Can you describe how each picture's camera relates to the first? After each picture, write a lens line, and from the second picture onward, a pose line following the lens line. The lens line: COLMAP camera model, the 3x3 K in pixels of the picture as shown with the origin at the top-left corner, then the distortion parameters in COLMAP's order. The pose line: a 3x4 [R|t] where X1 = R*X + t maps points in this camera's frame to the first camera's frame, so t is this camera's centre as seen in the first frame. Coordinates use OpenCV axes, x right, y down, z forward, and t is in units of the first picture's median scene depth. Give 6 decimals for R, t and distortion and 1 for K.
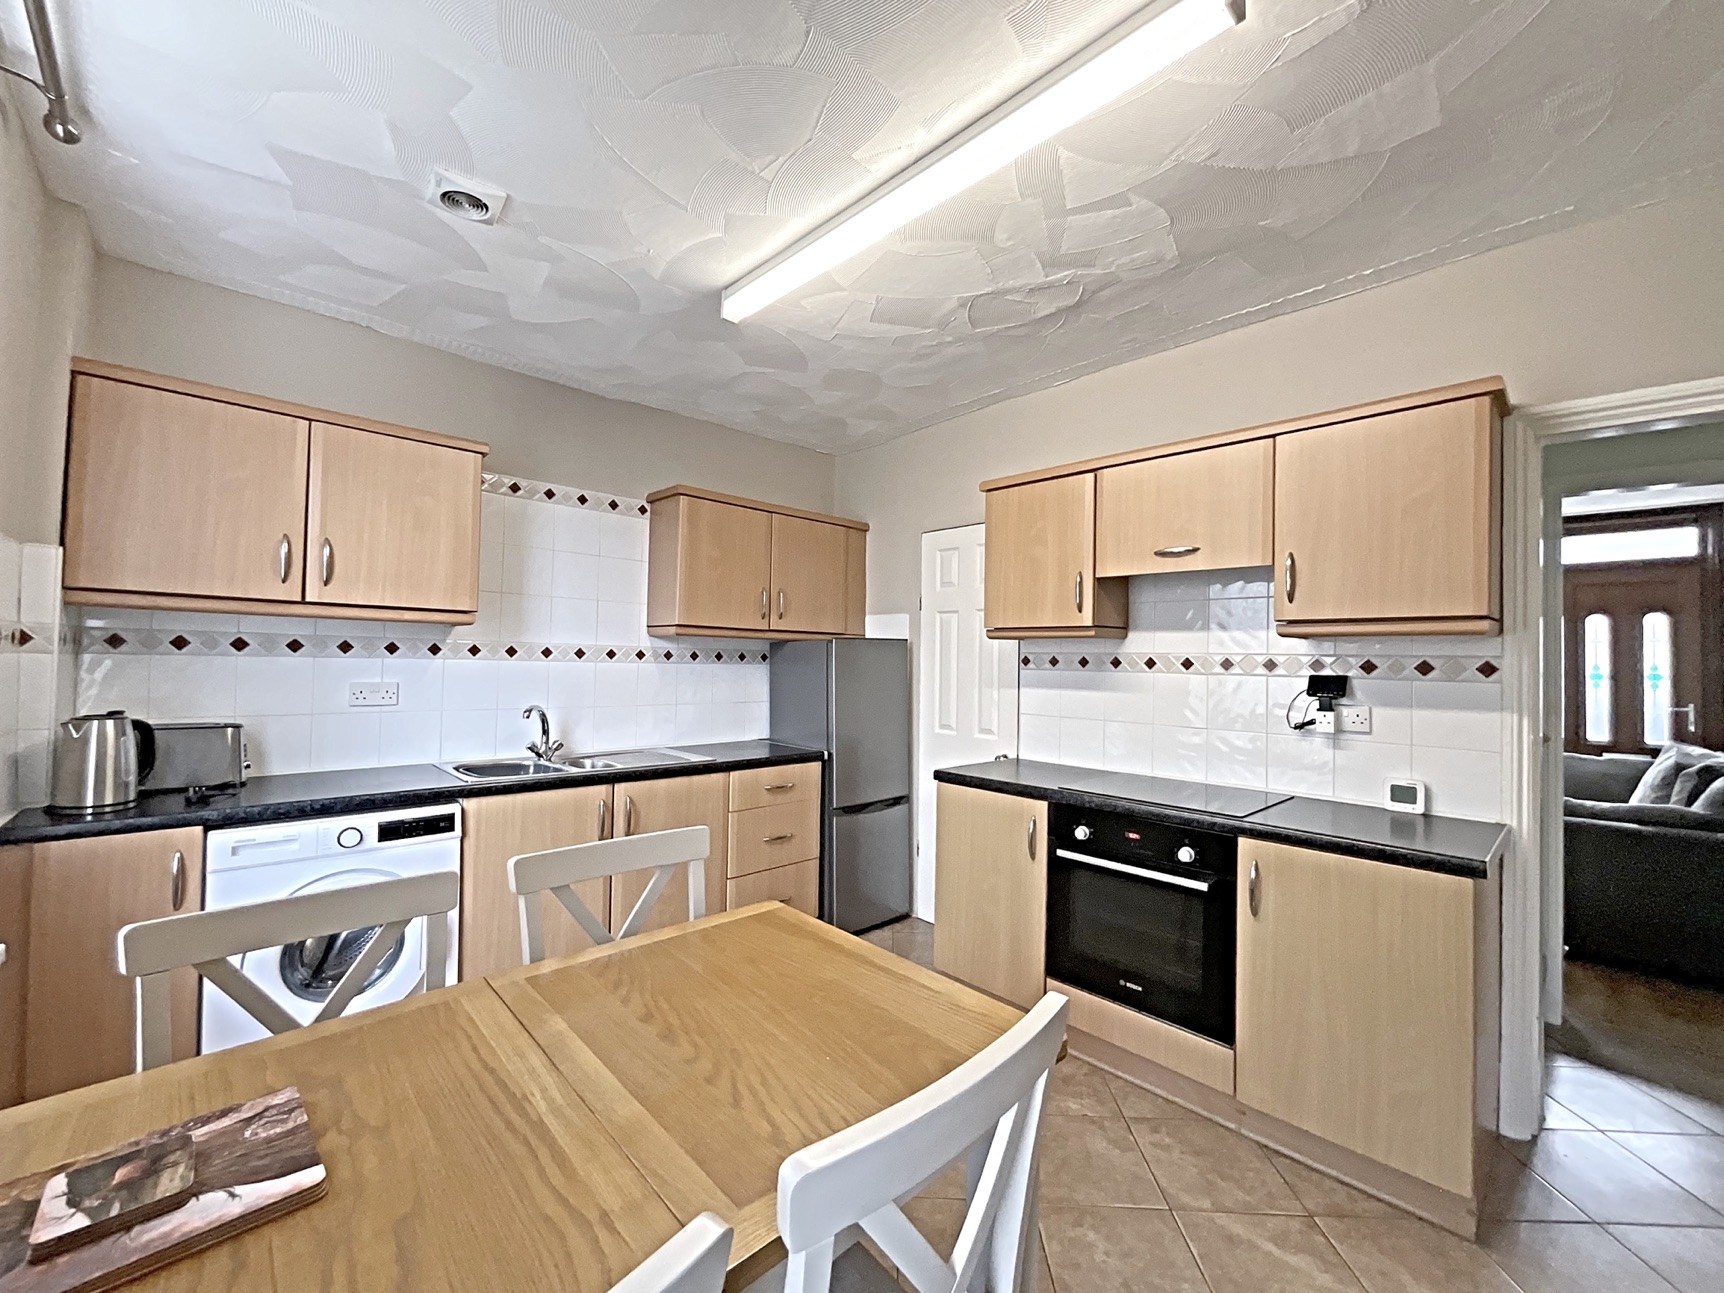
lens RADIAL K [[694.9, 0, 855.4], [0, 694.9, 654.0], [0, 0, 1]] dist [0.070999, -0.000024]
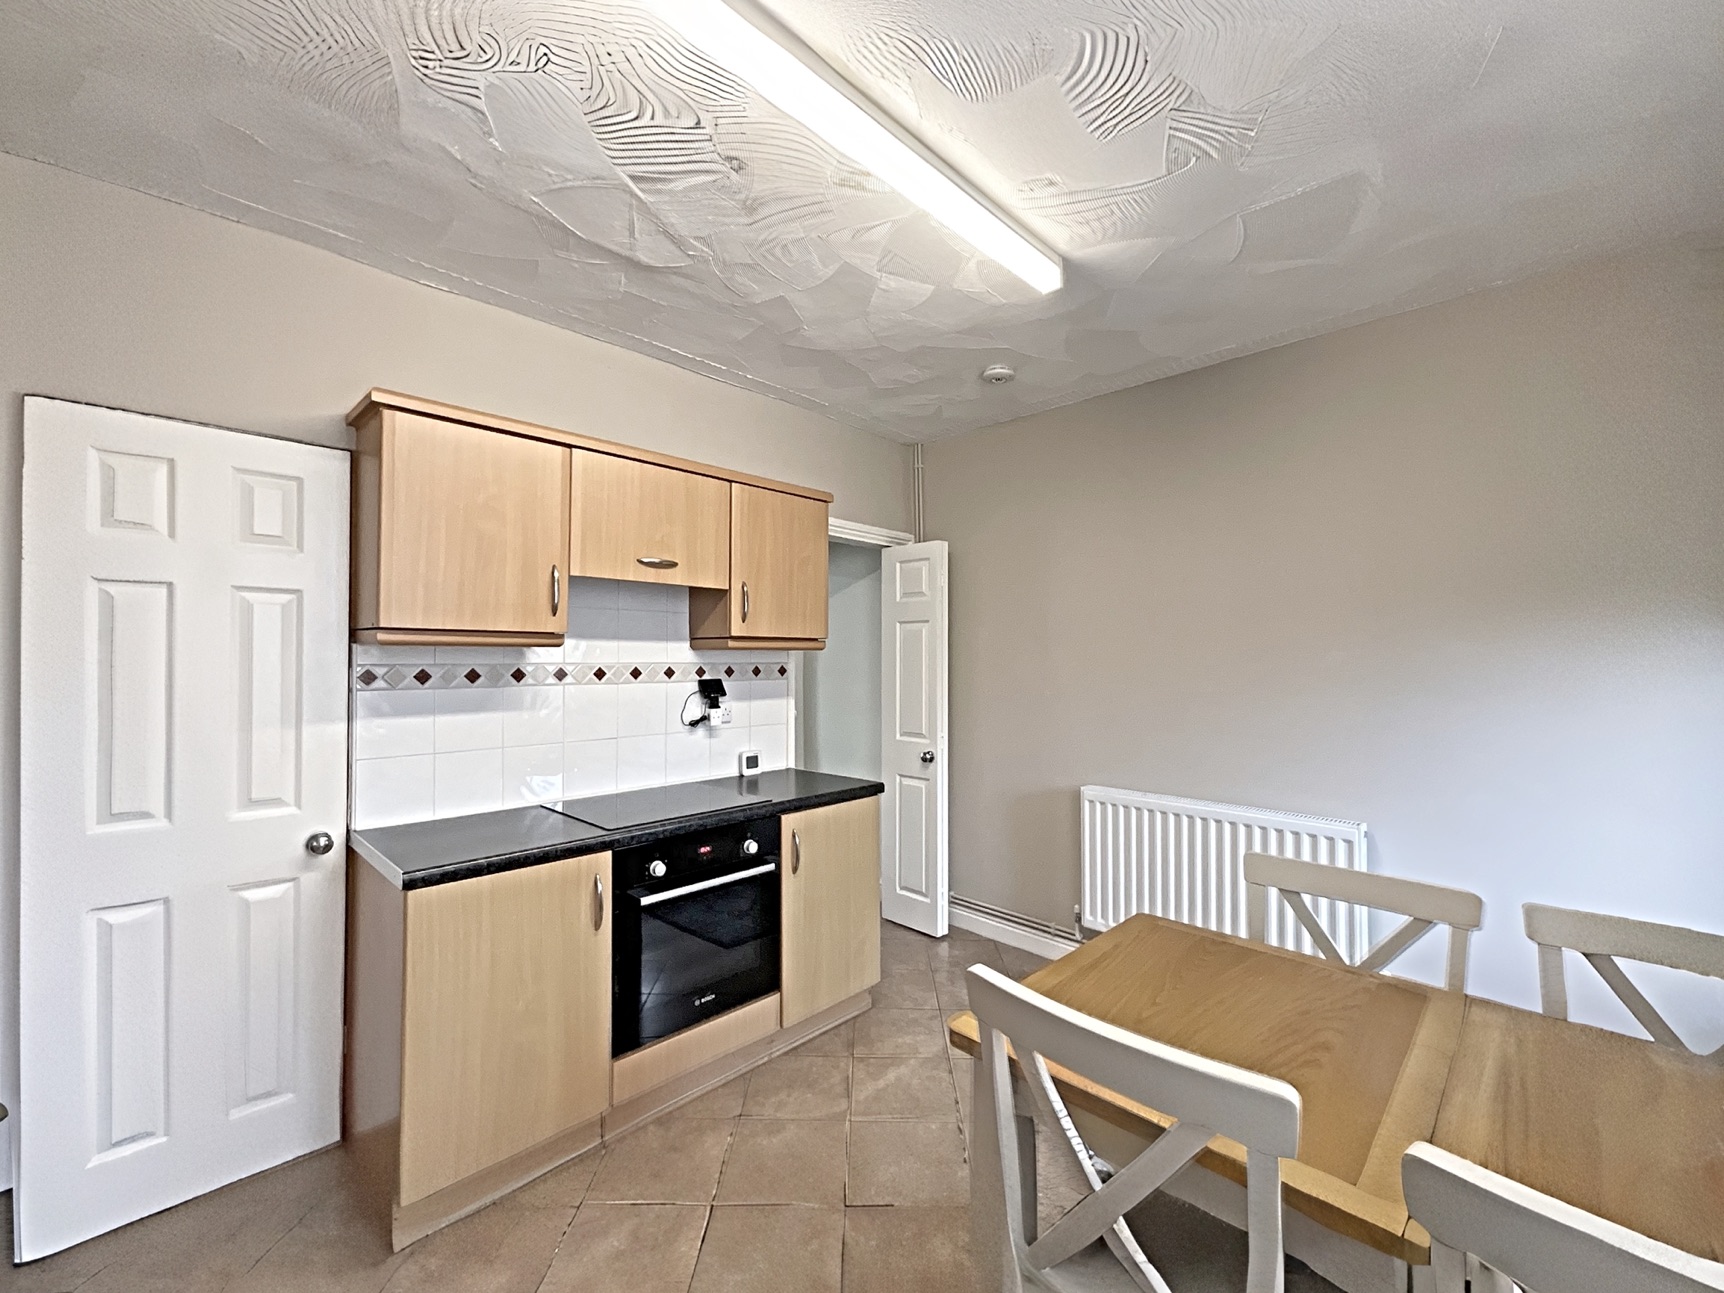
lens RADIAL K [[706.1, 0, 870.0], [0, 706.1, 649.4], [0, 0, 1]] dist [-0.001052, -0.000043]
pose [[-0.038631, 0.011830, 0.999184, -0.552464], [0.009962, 0.999885, -0.011454, -0.004950], [-0.999204, 0.009511, -0.038744, 0.748533]]
